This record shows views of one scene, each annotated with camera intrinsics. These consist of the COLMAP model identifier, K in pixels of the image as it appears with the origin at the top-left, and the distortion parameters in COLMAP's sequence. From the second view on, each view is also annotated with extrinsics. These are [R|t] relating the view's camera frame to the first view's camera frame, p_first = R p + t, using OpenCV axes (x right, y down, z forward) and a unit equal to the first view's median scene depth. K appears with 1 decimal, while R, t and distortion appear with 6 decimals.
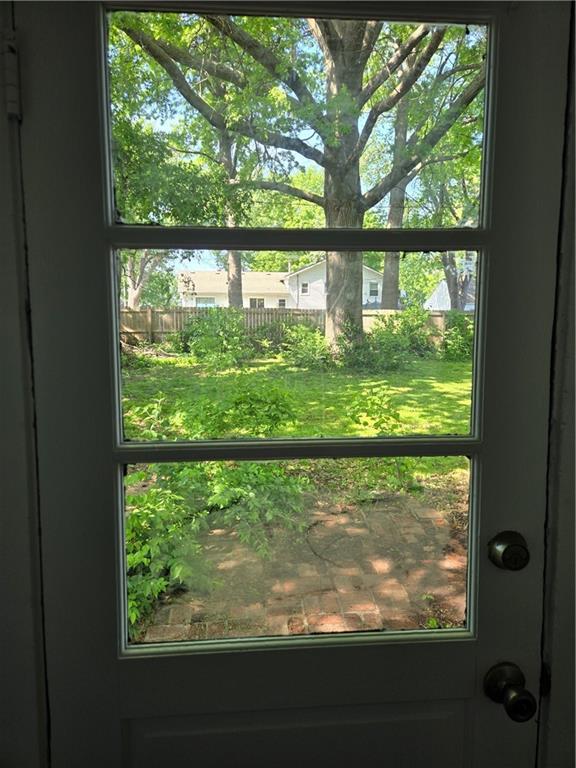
lens RADIAL K [[512.8, 0, 276.2], [0, 512.8, 381.0], [0, 0, 1]] dist [0.083043, -0.077450]
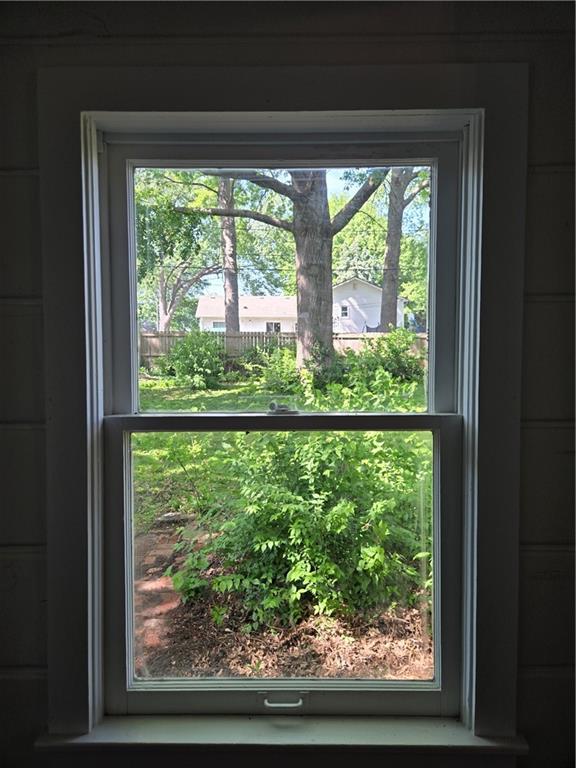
lens RADIAL K [[512.8, 0, 276.2], [0, 512.8, 381.0], [0, 0, 1]] dist [0.083043, -0.077450]
pose [[0.997009, 0.001741, -0.077272, 0.126211], [-0.005229, 0.998975, -0.044963, 0.000483], [0.077114, 0.045232, 0.995996, 0.001467]]
